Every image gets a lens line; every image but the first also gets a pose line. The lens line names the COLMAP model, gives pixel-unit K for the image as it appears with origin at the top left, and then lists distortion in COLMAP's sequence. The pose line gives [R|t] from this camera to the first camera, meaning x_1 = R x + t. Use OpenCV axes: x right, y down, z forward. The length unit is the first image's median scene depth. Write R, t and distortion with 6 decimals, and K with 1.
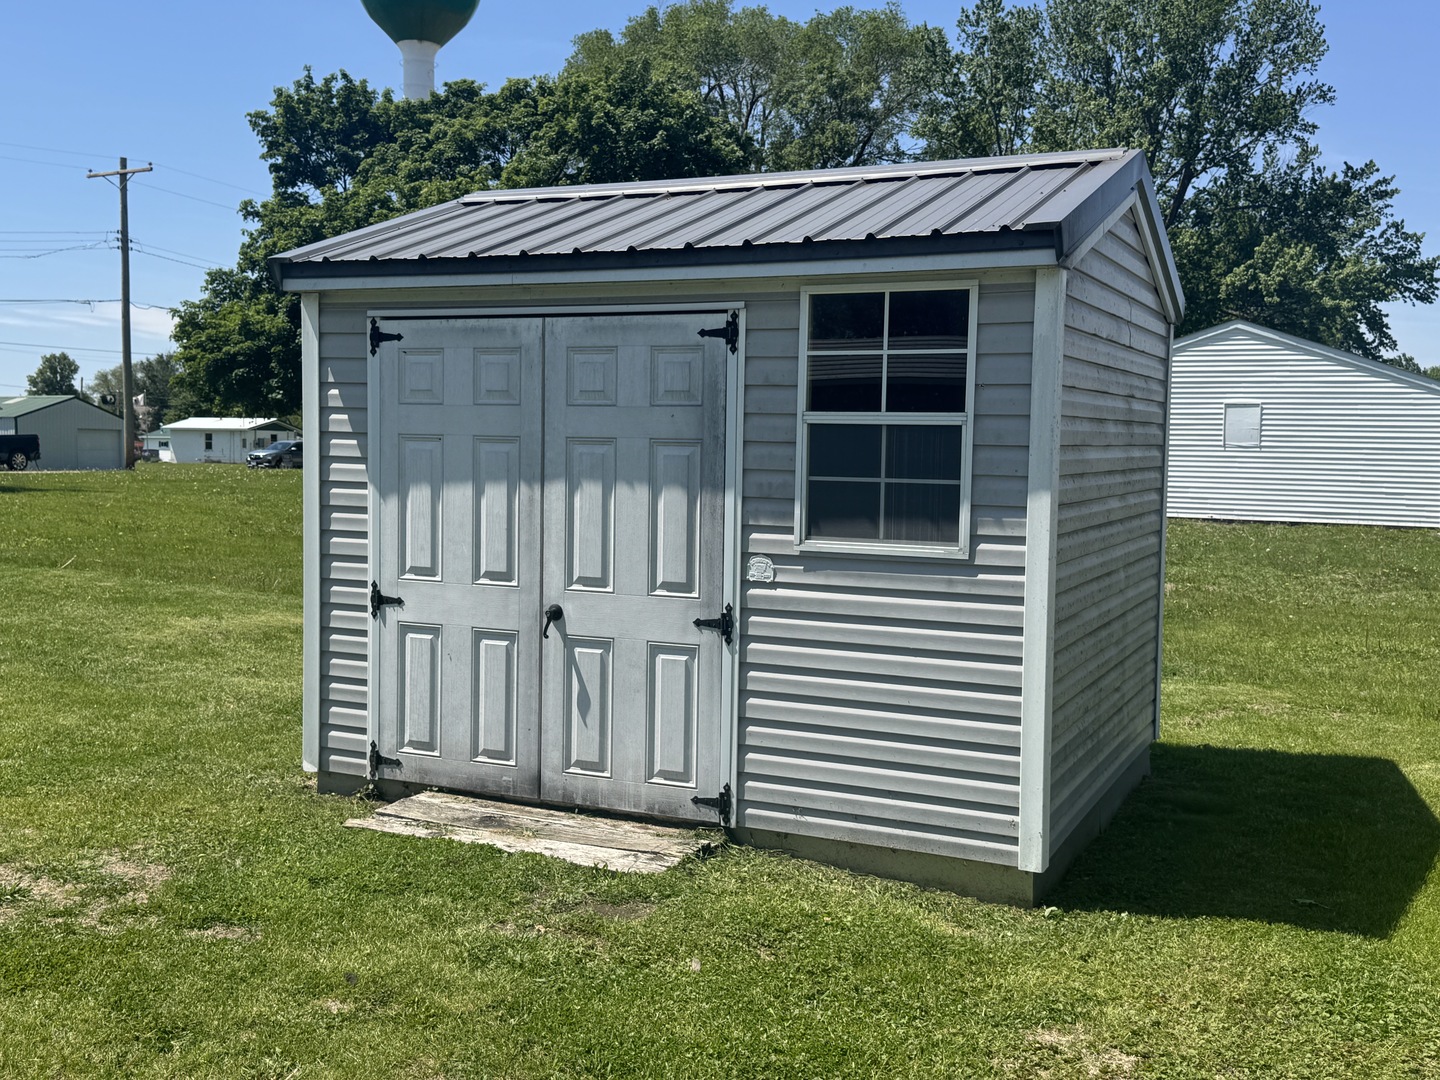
lens RADIAL K [[1444.8, 0, 720.0], [0, 1444.8, 540.0], [0, 0, 1]] dist [0.159416, -0.250000]
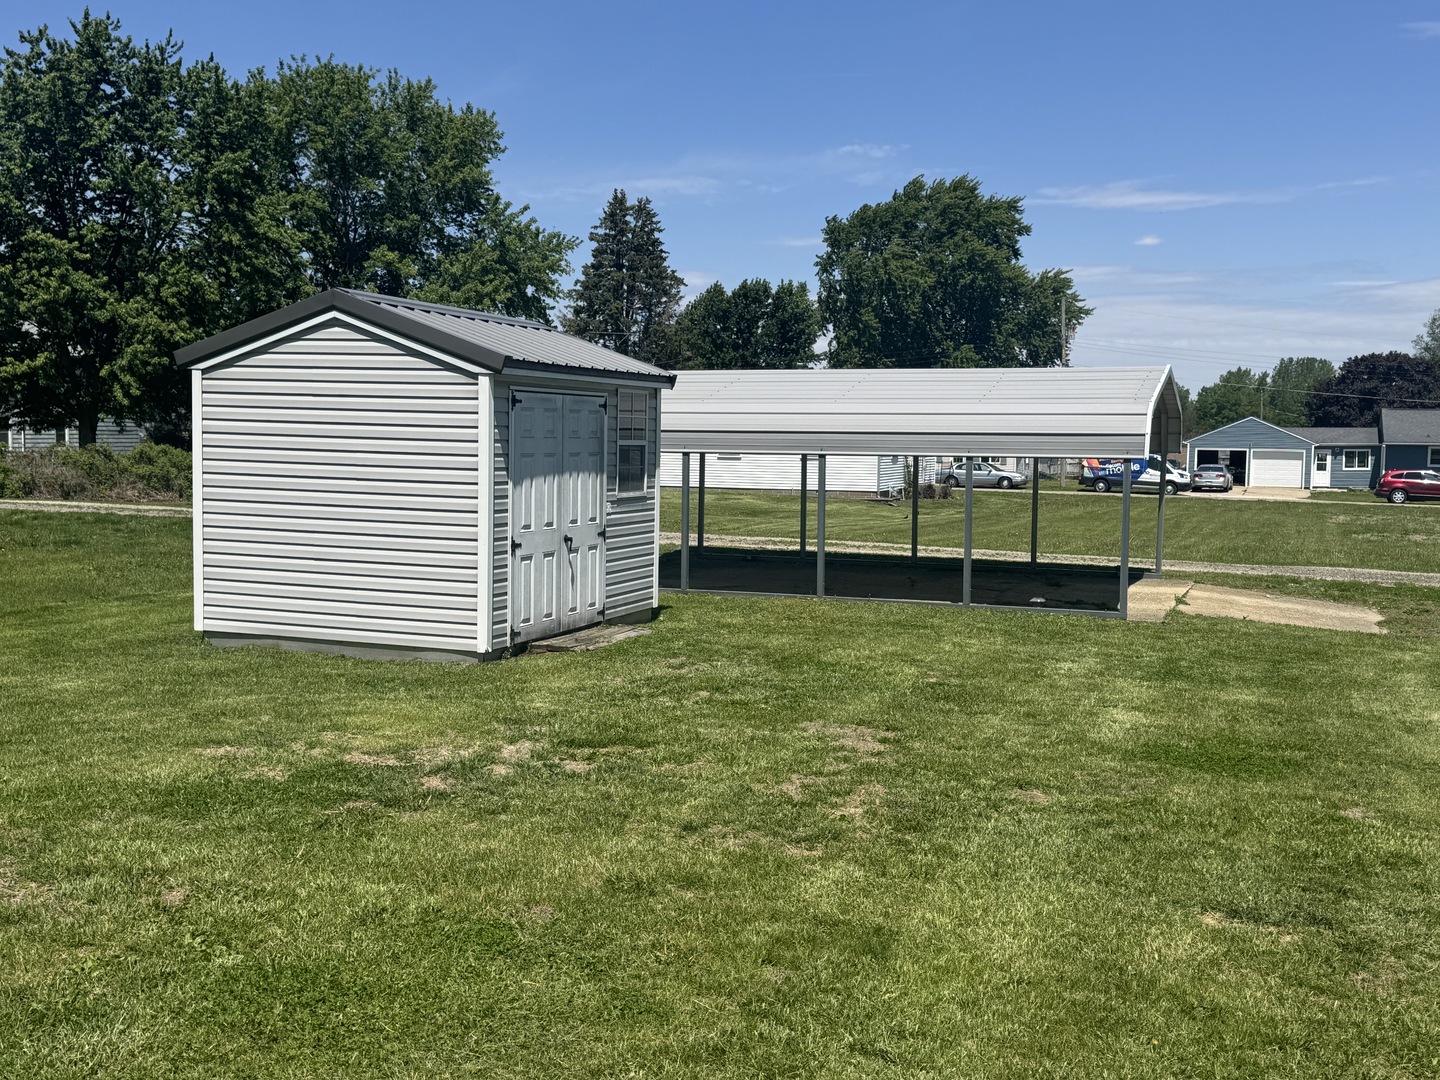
lens RADIAL K [[1444.8, 0, 720.0], [0, 1444.8, 540.0], [0, 0, 1]] dist [0.159416, -0.250000]
pose [[-0.066702, -0.091248, 0.993592, -2.061333], [0.051529, 0.994166, 0.094760, -0.124770], [-0.996441, 0.057519, -0.061611, 0.866022]]
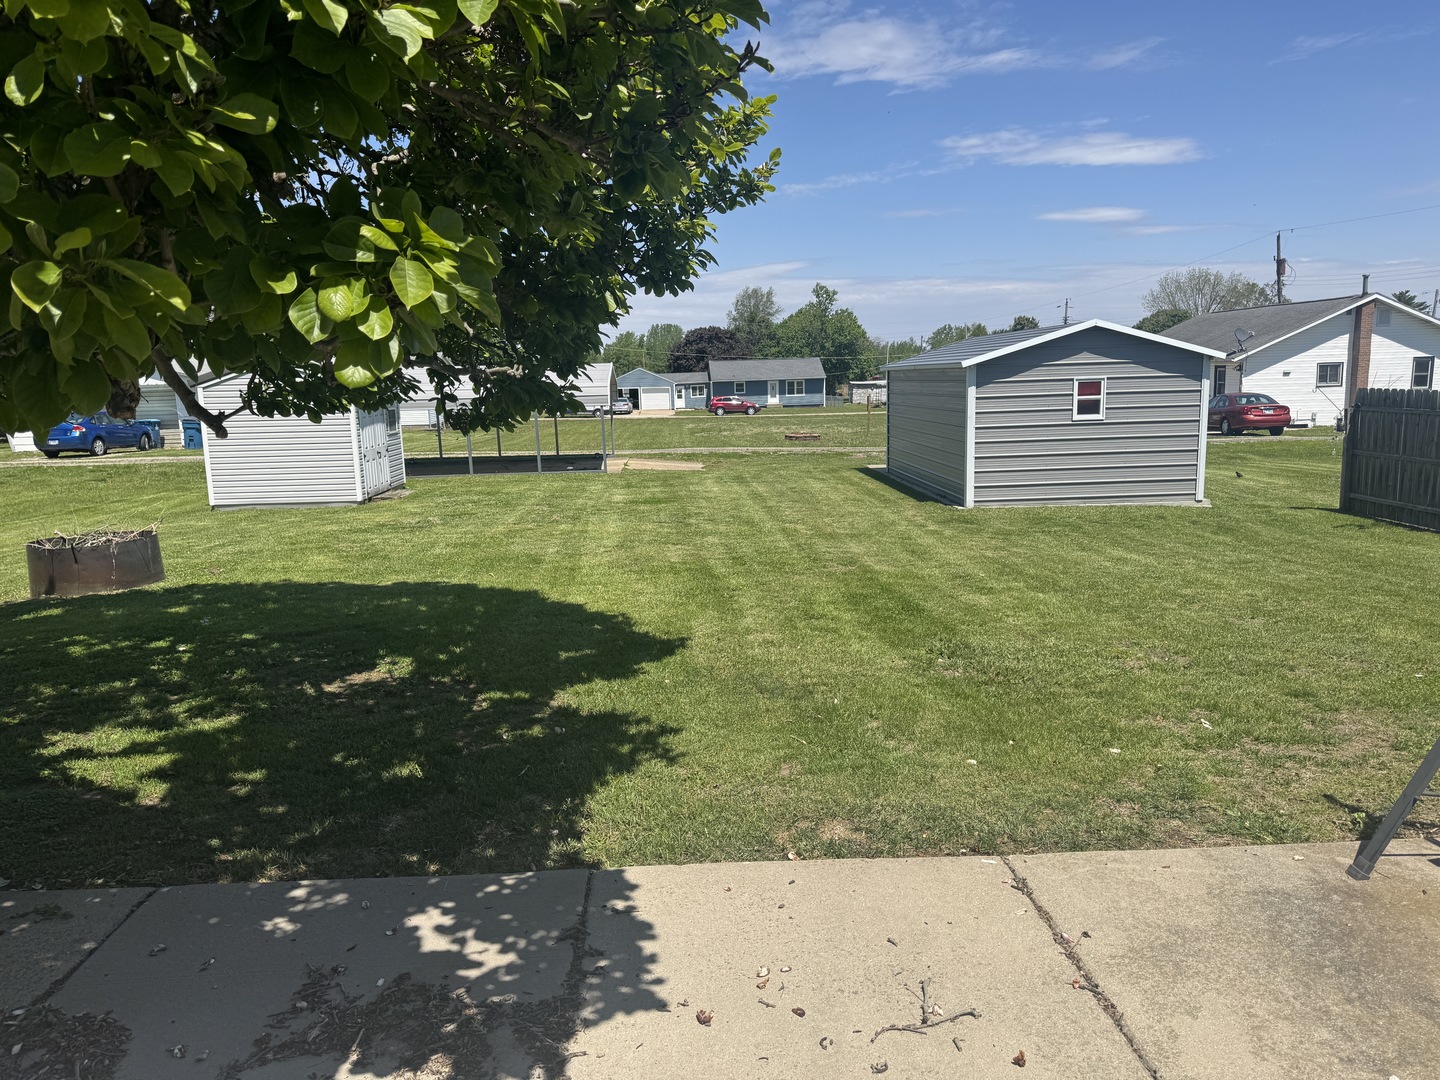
lens RADIAL K [[1011.4, 0, 720.0], [0, 1011.4, 540.0], [0, 0, 1]] dist [0.053808, -0.000470]
pose [[-0.473665, -0.145501, 0.868603, -3.424669], [0.078282, 0.975399, 0.206078, -0.258478], [-0.877219, 0.165608, -0.450622, 1.499956]]
